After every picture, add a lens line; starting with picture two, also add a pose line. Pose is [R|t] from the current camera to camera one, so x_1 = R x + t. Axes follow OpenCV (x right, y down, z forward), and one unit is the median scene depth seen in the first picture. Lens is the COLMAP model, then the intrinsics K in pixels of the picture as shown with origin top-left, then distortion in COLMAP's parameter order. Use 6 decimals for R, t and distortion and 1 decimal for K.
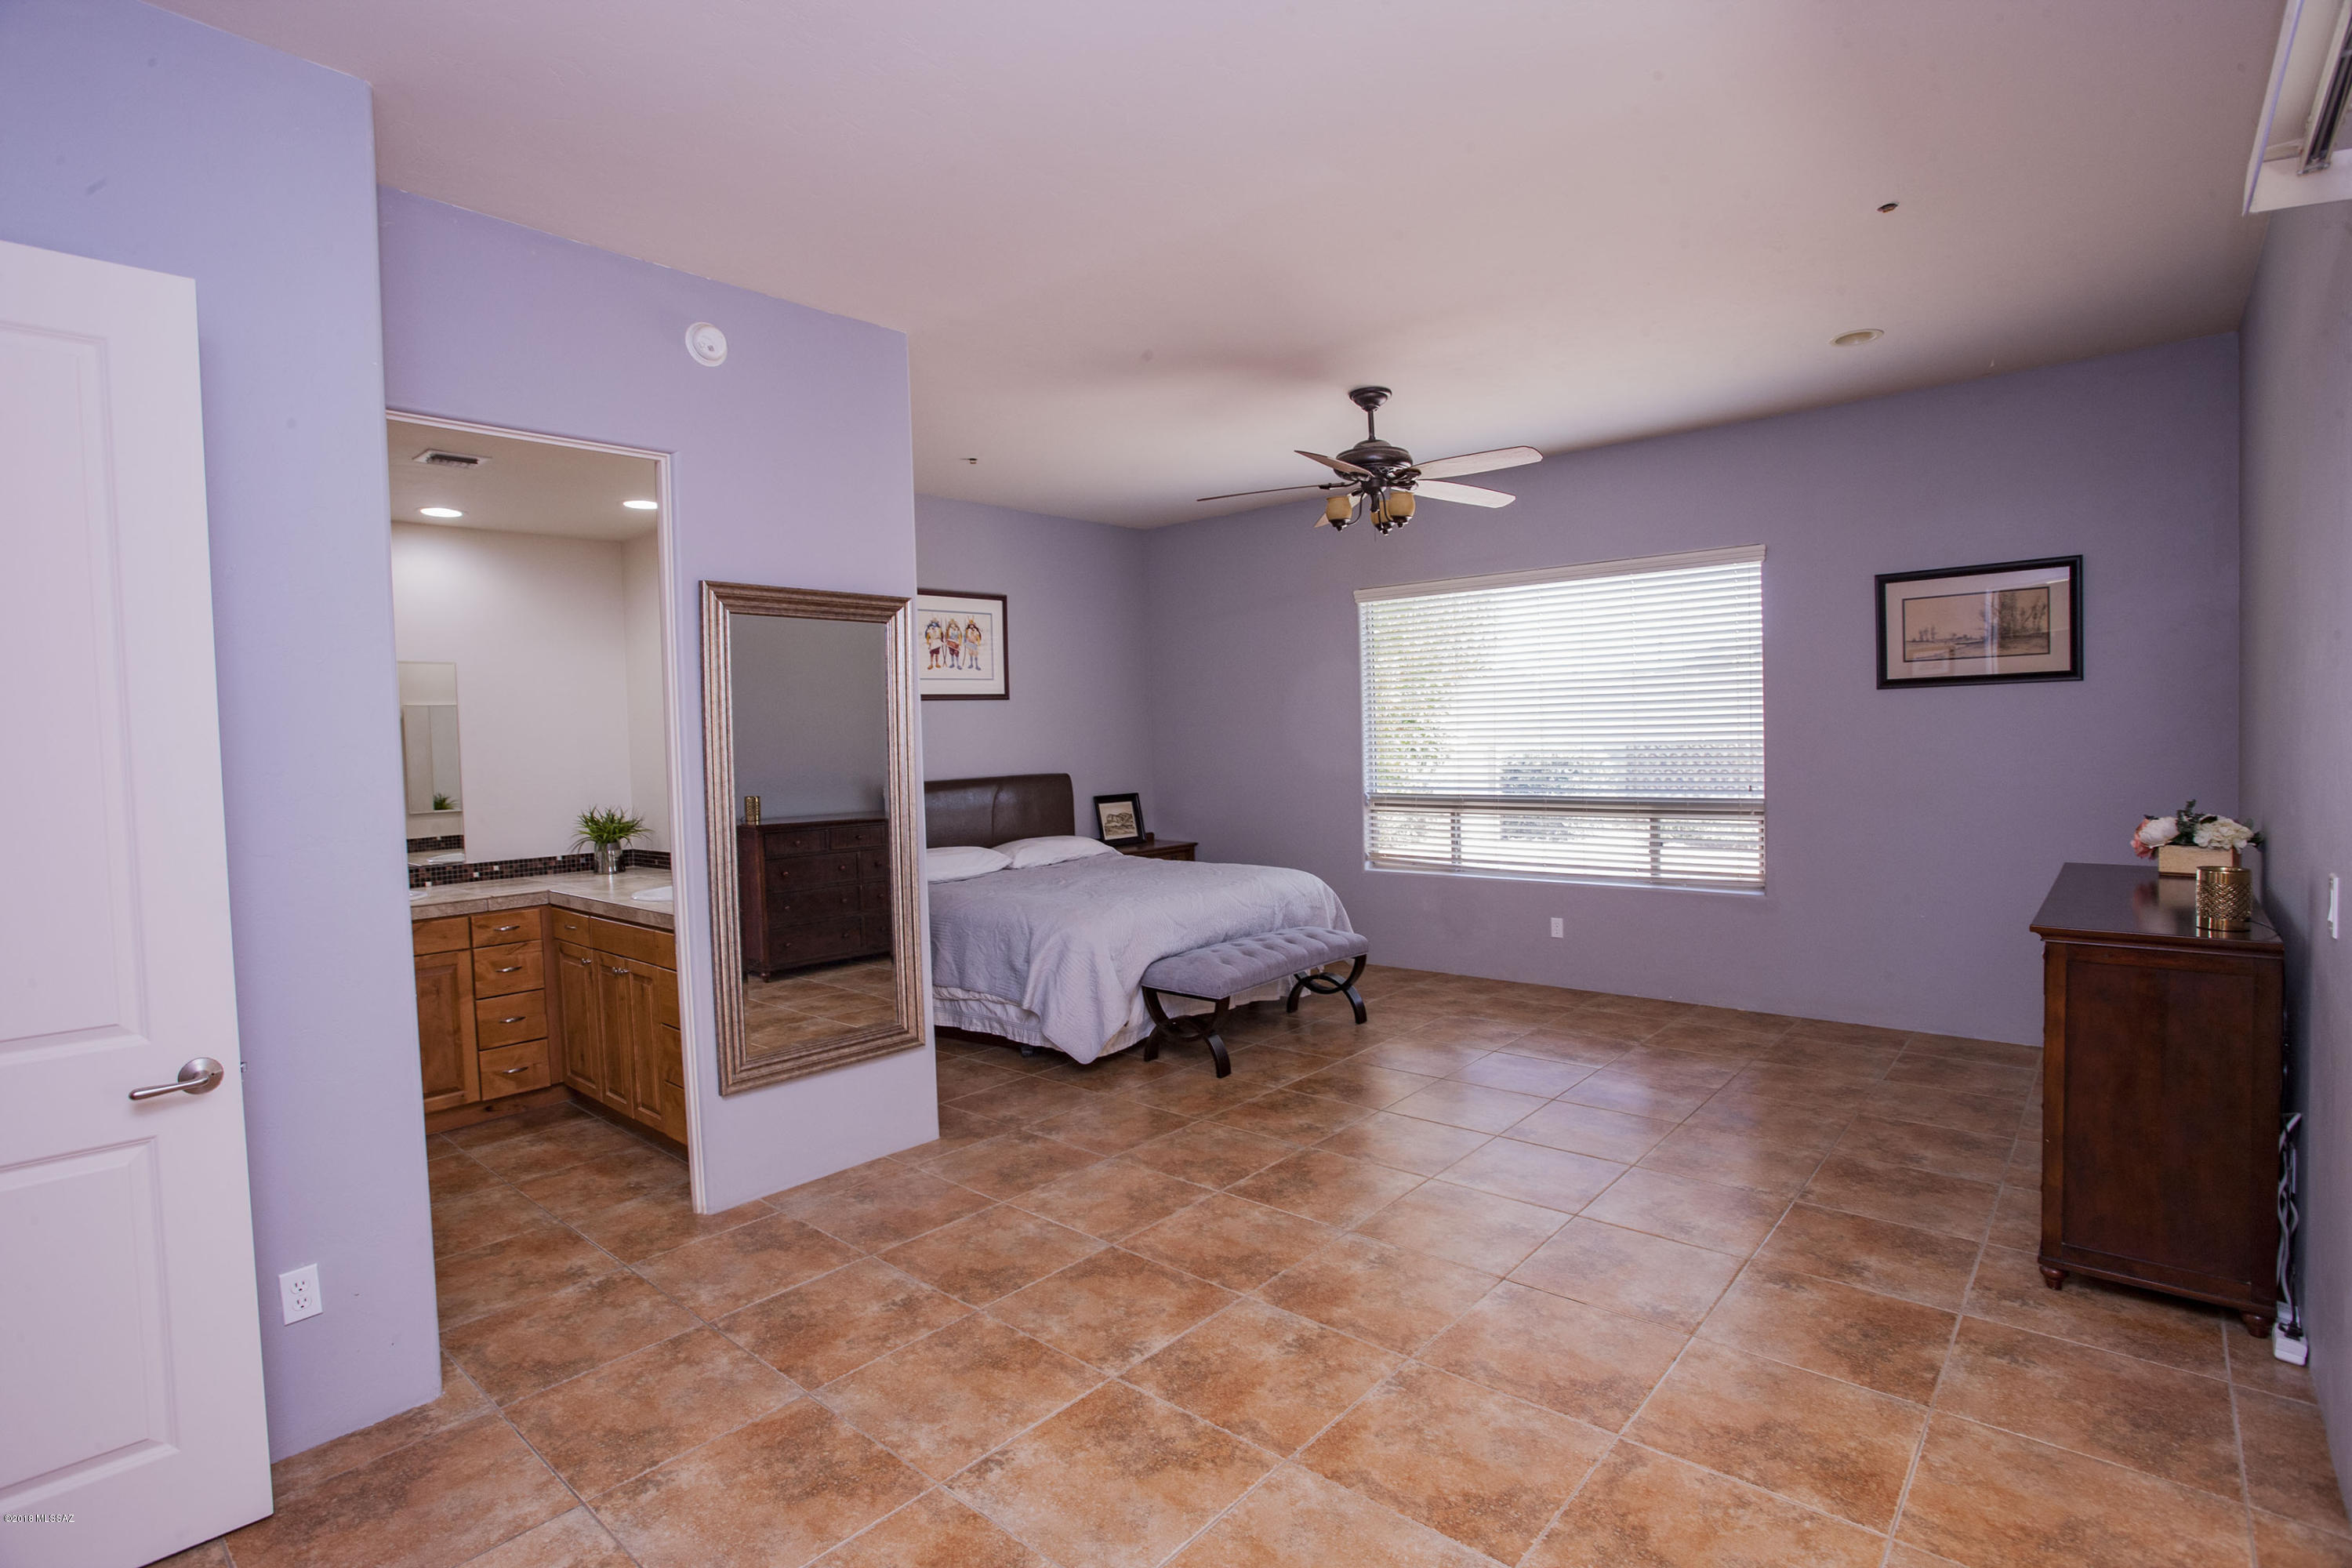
lens RADIAL K [[1136.7, 0, 1183.3], [0, 1136.7, 781.6], [0, 0, 1]] dist [-0.060538, 0.003591]
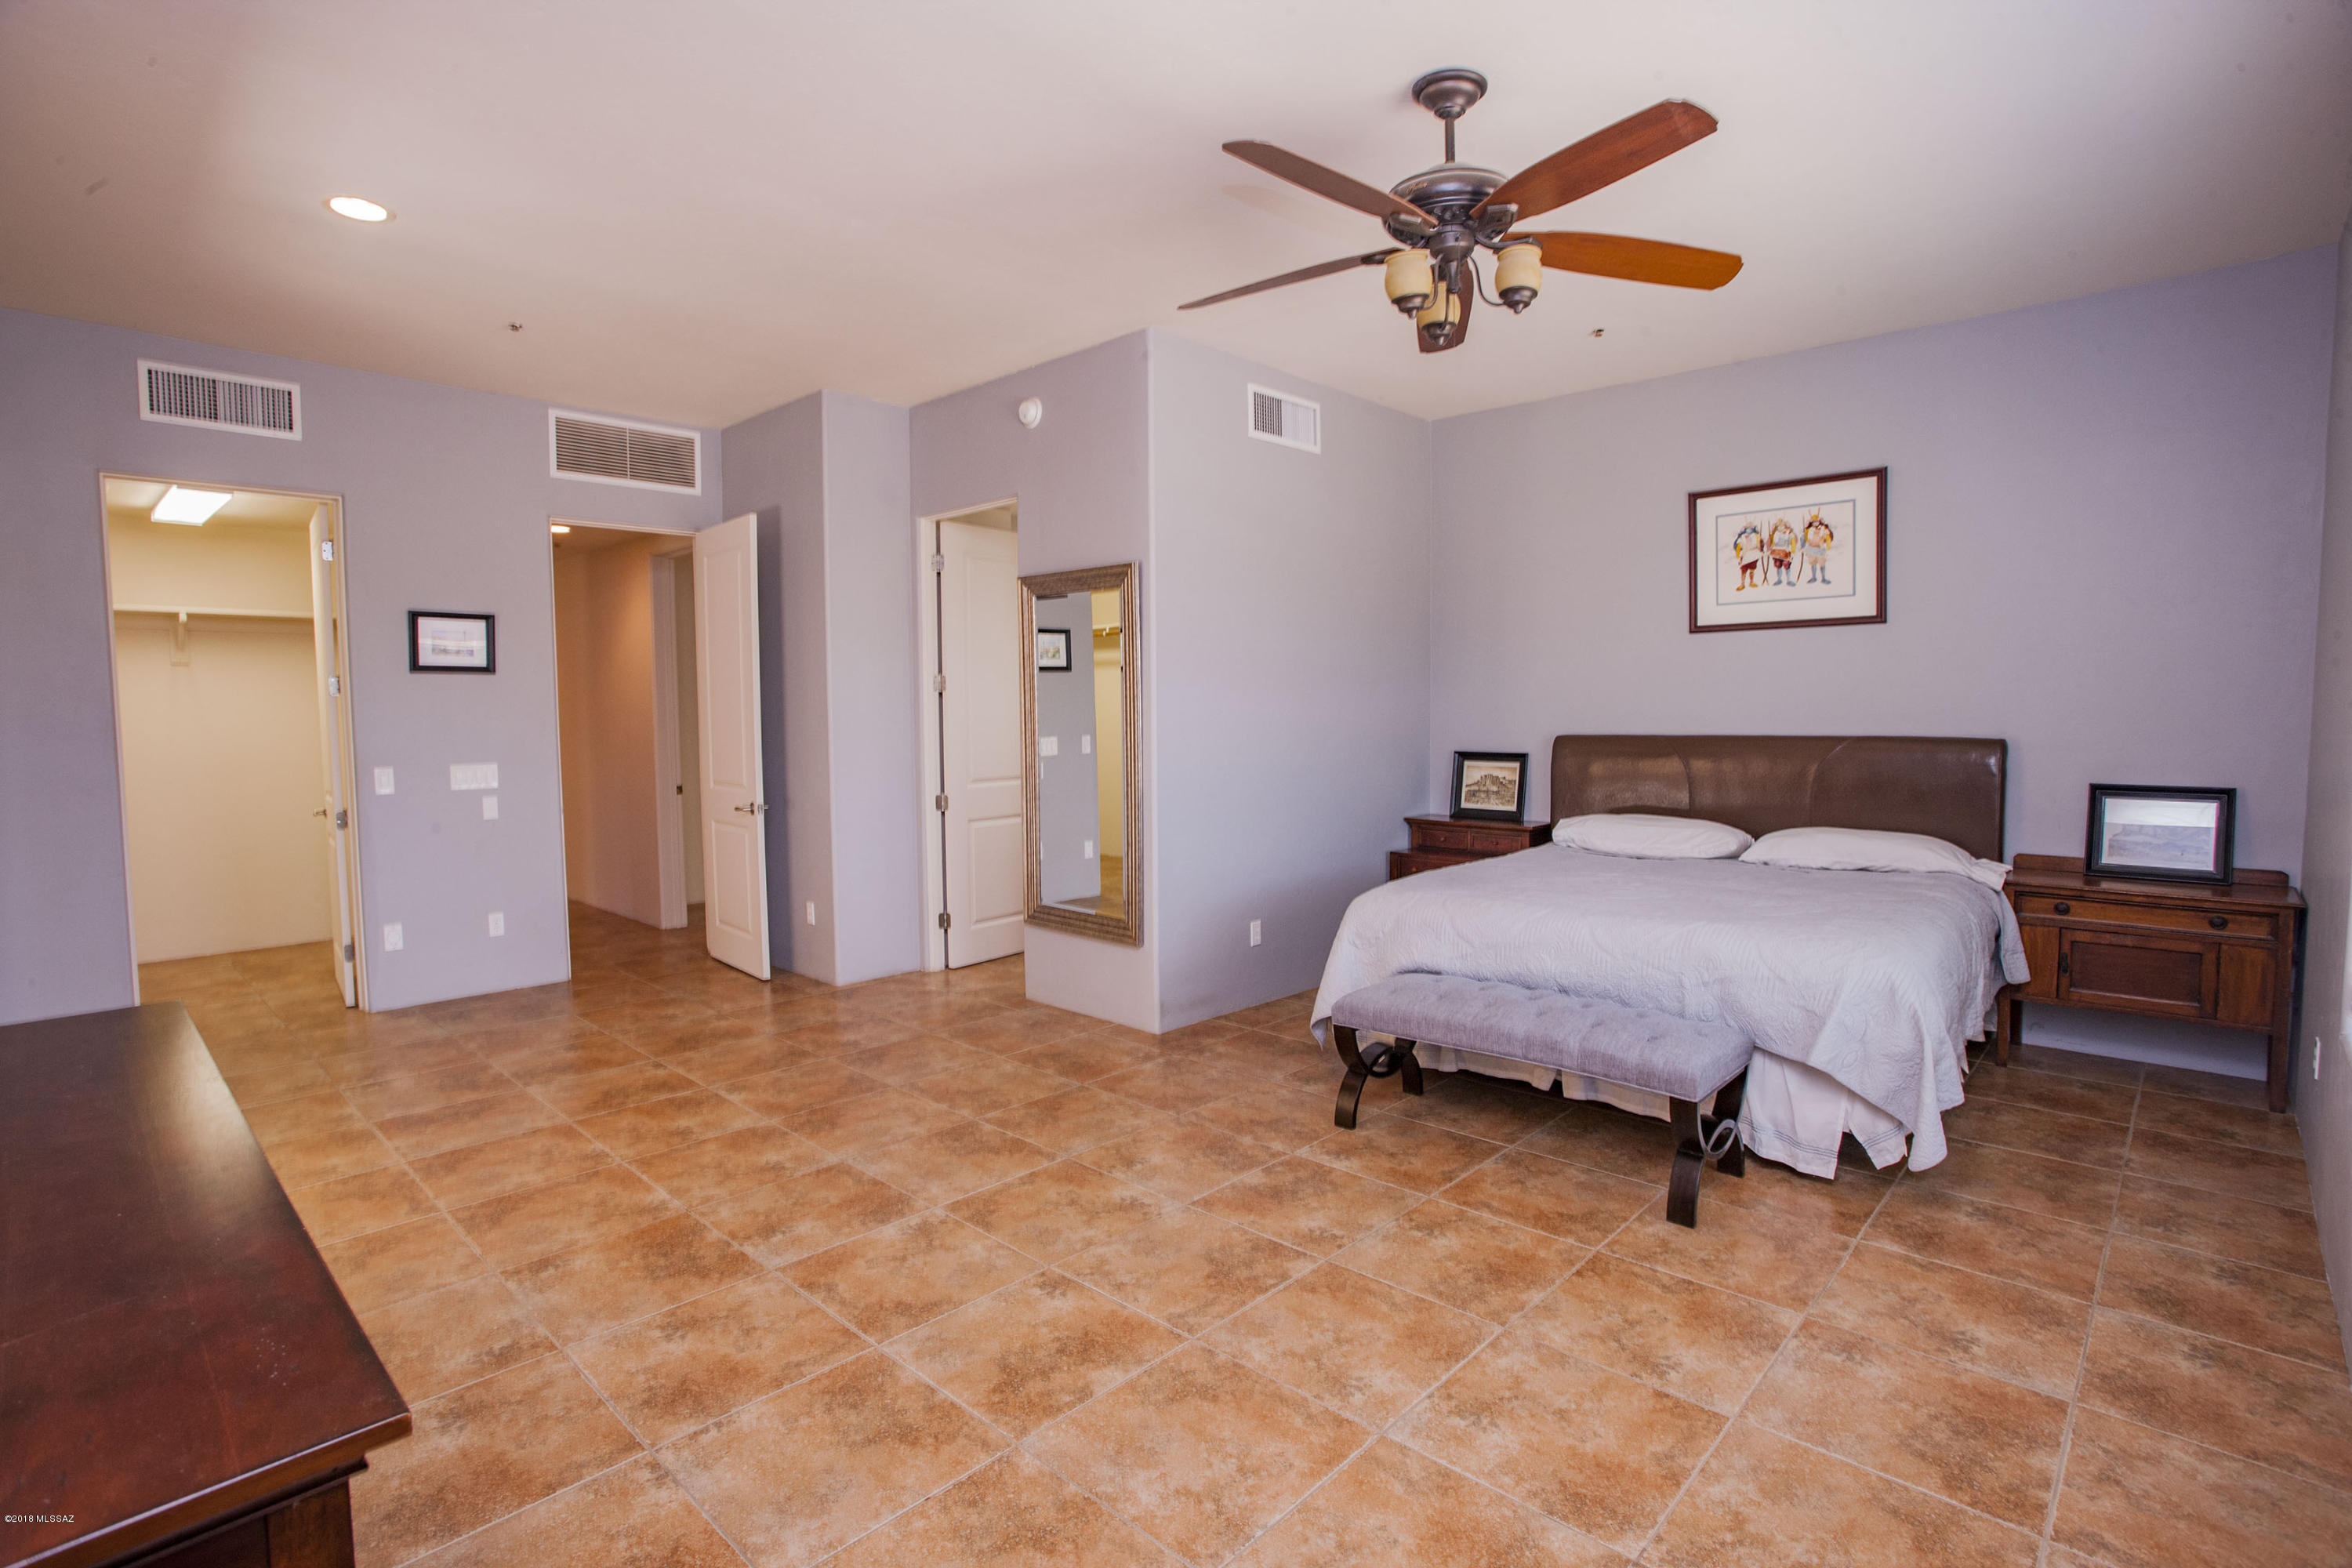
lens RADIAL K [[1136.7, 0, 1185.8], [0, 1136.7, 778.4], [0, 0, 1]] dist [-0.060538, 0.003591]
pose [[-0.037399, 0.087248, -0.995484, 0.948244], [-0.033362, 0.995517, 0.088504, -0.045518], [0.998743, 0.036522, -0.034320, 1.113243]]
